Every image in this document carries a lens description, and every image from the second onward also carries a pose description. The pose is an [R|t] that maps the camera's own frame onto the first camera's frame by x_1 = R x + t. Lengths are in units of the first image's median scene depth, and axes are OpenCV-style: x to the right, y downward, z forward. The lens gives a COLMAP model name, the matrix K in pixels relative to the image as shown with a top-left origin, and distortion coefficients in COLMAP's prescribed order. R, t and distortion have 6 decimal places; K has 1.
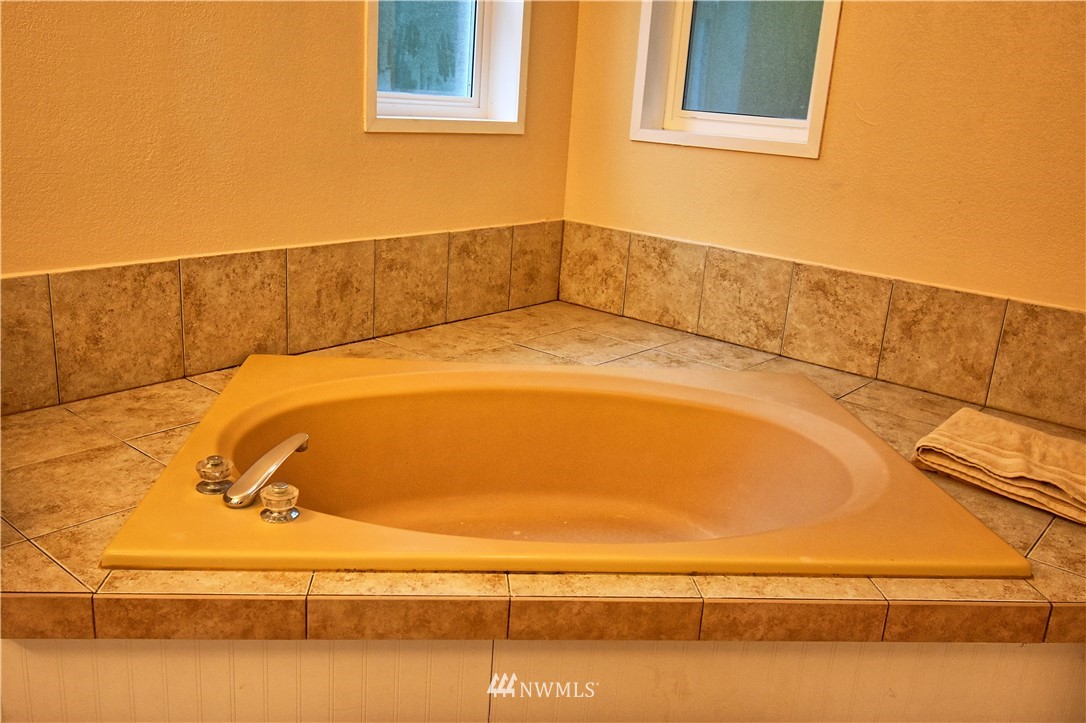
lens RADIAL K [[910.5, 0, 542.5], [0, 910.5, 359.6], [0, 0, 1]] dist [0.013255, -0.032451]
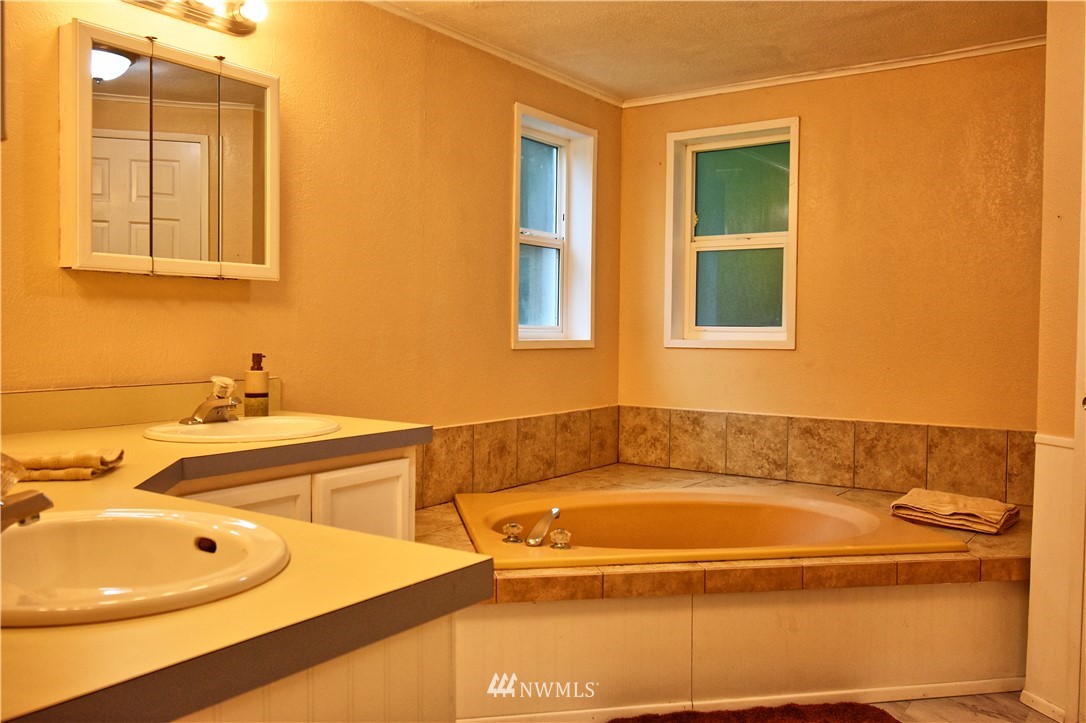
lens RADIAL K [[910.5, 0, 543.2], [0, 910.5, 361.3], [0, 0, 1]] dist [0.013255, -0.032451]
pose [[0.994315, -0.061249, 0.087099, -0.265873], [0.080858, 0.966557, -0.243370, 0.145600], [-0.069280, 0.249029, 0.966015, -0.477245]]
